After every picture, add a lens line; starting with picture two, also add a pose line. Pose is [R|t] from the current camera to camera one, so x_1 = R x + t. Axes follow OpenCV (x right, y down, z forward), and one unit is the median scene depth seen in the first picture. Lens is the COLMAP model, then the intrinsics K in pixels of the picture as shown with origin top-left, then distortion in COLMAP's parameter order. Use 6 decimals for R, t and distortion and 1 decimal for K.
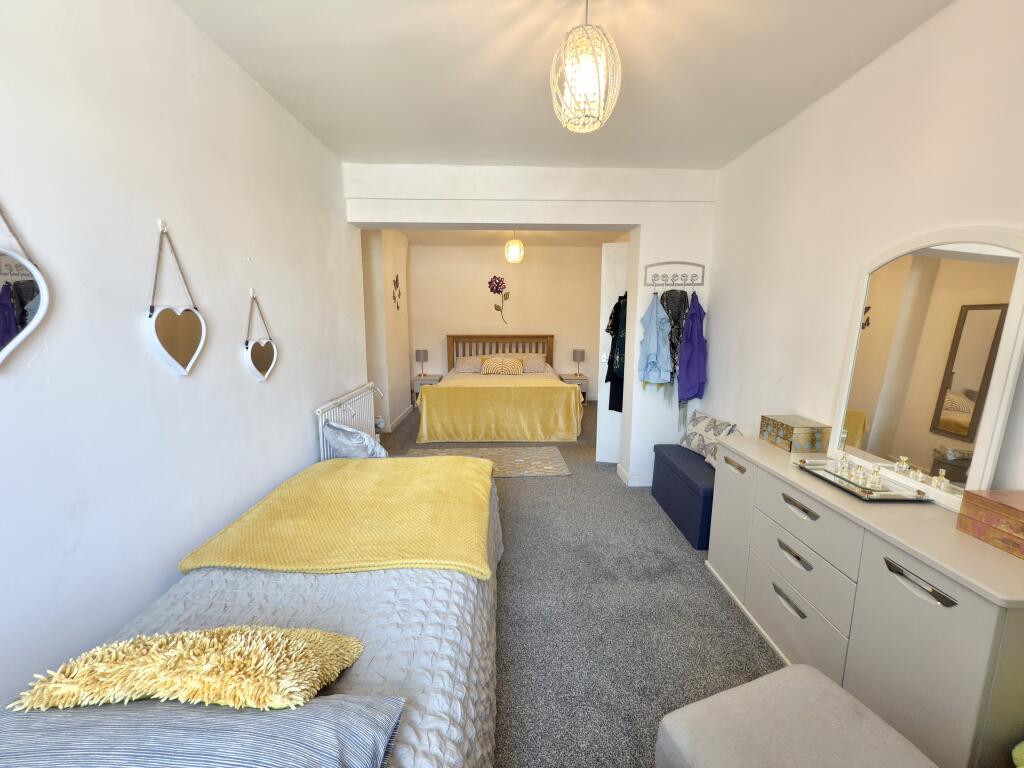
lens RADIAL K [[409.1, 0, 510.6], [0, 409.1, 389.1], [0, 0, 1]] dist [0.000831, 0.000230]
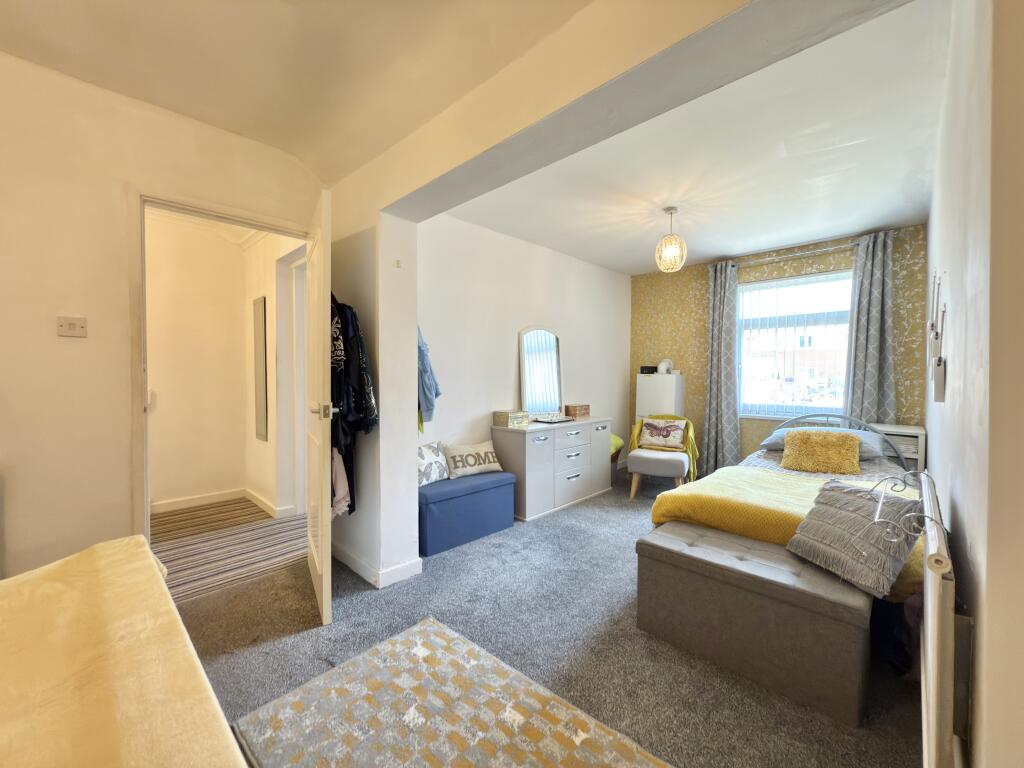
lens RADIAL K [[409.1, 0, 512.1], [0, 409.1, 385.8], [0, 0, 1]] dist [0.000831, 0.000230]
pose [[-0.708894, -0.029378, 0.704703, -0.340168], [0.111817, 0.981815, 0.153412, -0.185530], [-0.696395, 0.187551, -0.692719, 1.358958]]
